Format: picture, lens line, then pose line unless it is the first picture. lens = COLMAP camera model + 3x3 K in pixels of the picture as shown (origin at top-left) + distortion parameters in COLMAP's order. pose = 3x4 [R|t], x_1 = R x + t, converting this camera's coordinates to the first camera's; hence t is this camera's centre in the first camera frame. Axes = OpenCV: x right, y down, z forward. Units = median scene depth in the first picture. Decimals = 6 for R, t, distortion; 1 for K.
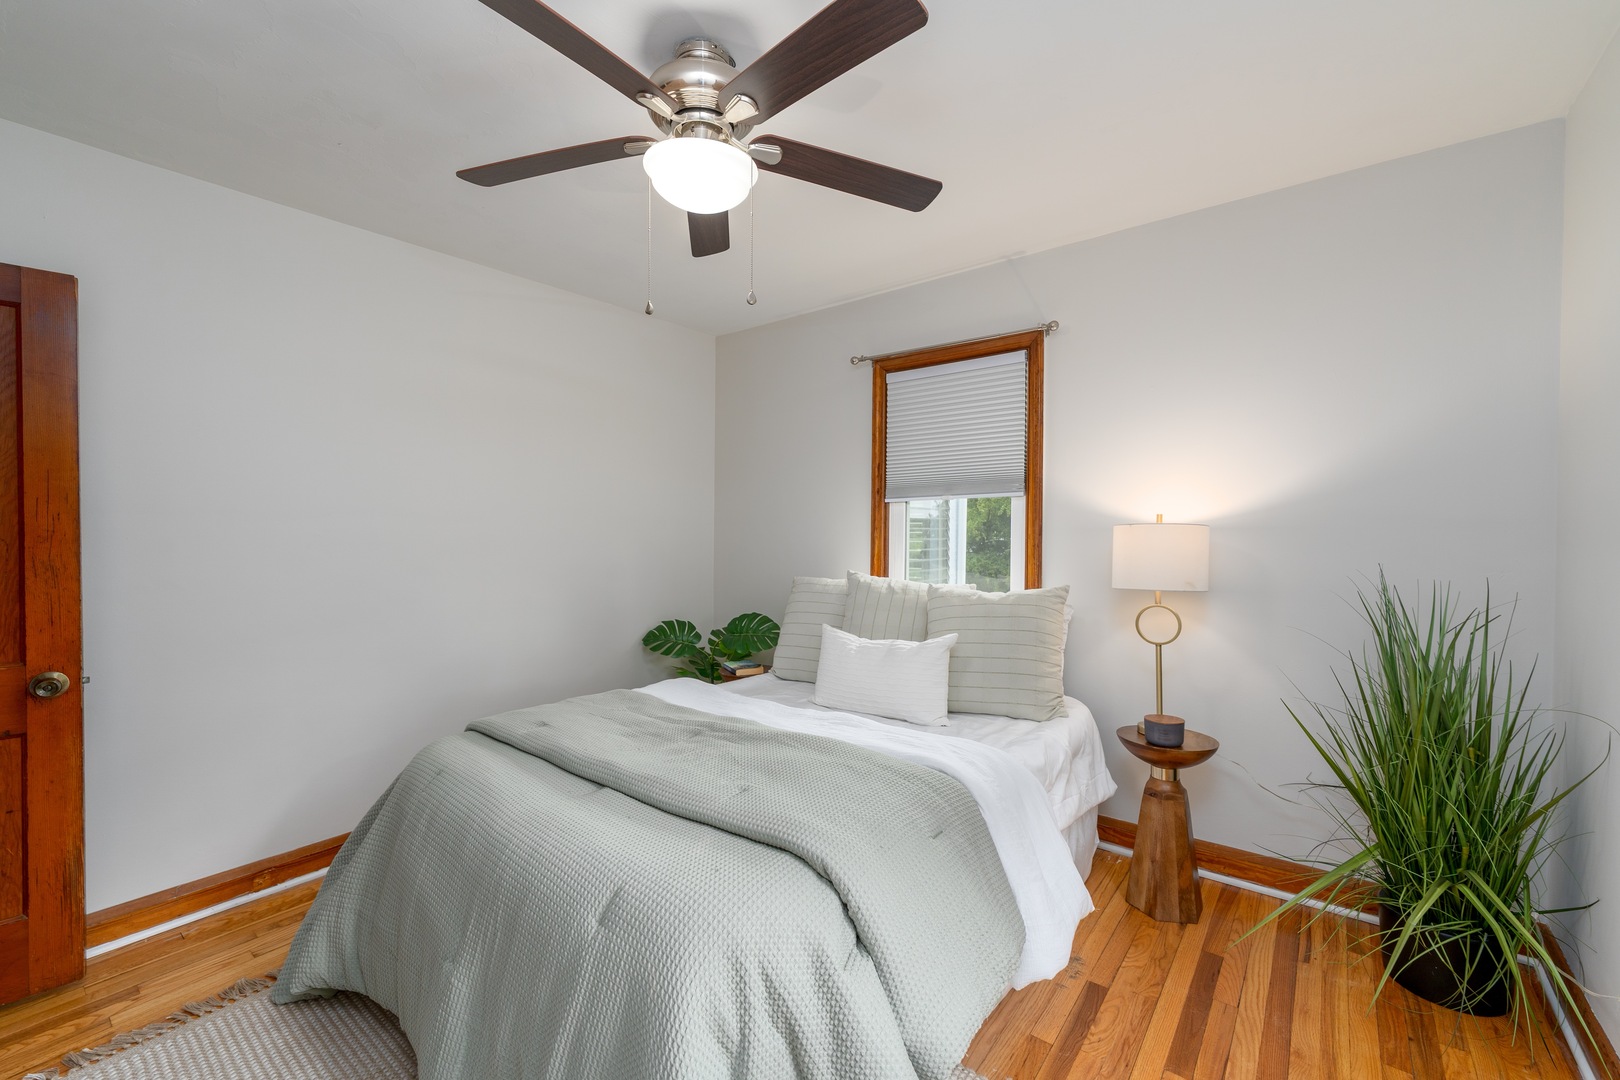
lens RADIAL K [[655.9, 0, 828.7], [0, 655.9, 538.6], [0, 0, 1]] dist [-0.002139, -0.000120]
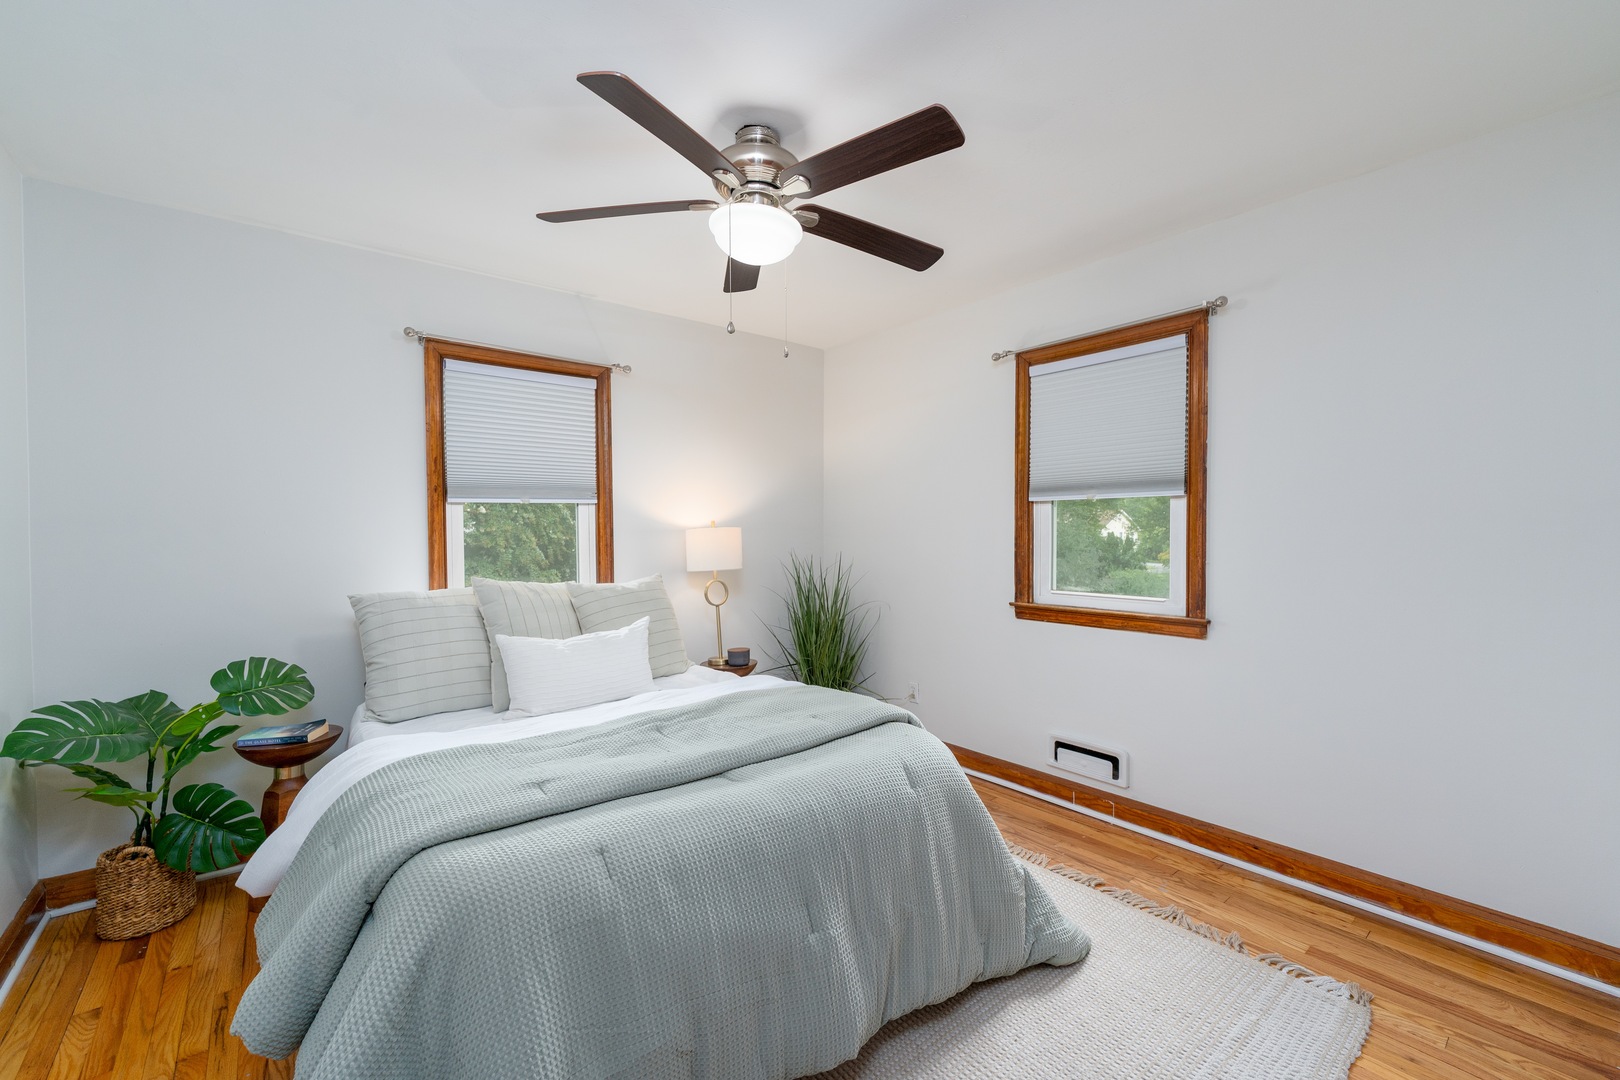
lens RADIAL K [[673.6, 0, 801.8], [0, 673.6, 531.9], [0, 0, 1]] dist [-0.001532, 0.000048]
pose [[0.244137, -0.006250, 0.969720, -1.083672], [0.020081, 0.999797, 0.001389, -0.009763], [-0.969533, 0.019134, 0.244213, 0.473413]]
